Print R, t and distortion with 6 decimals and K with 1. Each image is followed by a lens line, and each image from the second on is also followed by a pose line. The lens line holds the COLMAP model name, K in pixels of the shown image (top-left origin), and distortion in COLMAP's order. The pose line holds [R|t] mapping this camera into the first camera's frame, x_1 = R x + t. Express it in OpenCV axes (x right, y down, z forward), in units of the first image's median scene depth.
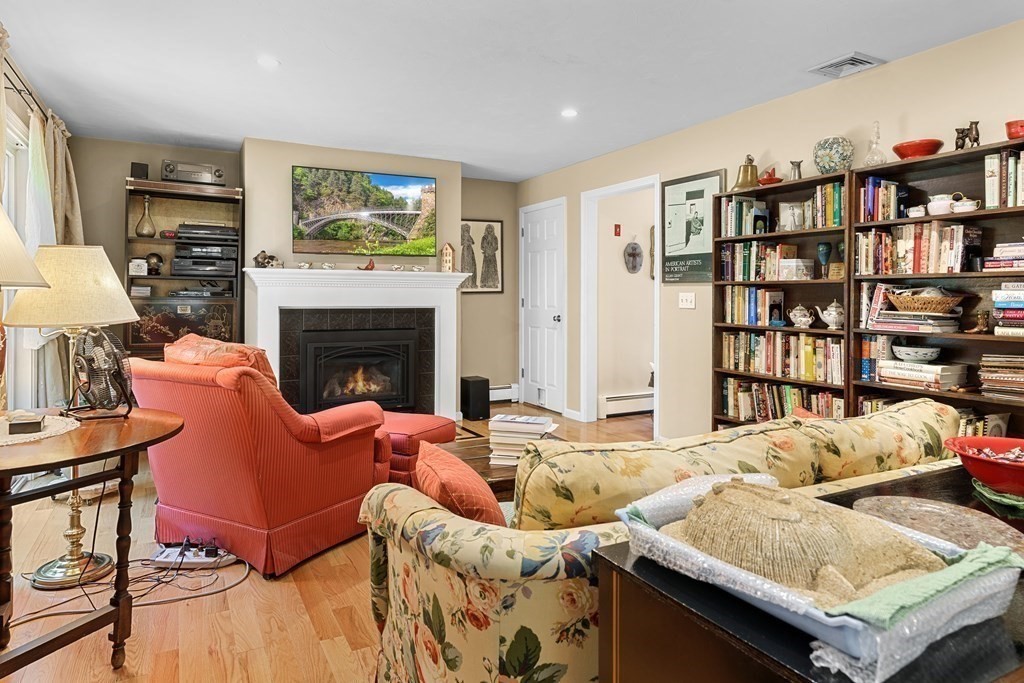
lens RADIAL K [[625.2, 0, 515.3], [0, 625.2, 300.4], [0, 0, 1]] dist [-0.003191, -0.000461]
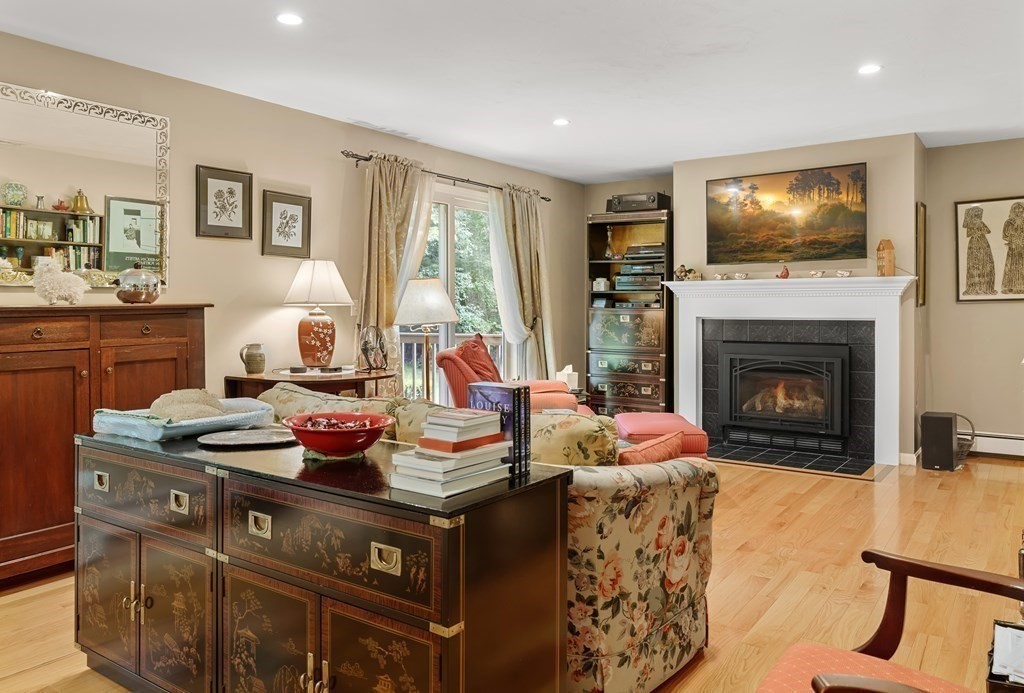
lens RADIAL K [[741.6, 0, 522.1], [0, 741.6, 306.0], [0, 0, 1]] dist [0.005368, 0.001615]
pose [[0.442578, -0.003492, -0.896723, 0.588586], [-0.001508, 0.999988, -0.004639, -0.002076], [0.896729, 0.003405, 0.442567, 0.175864]]
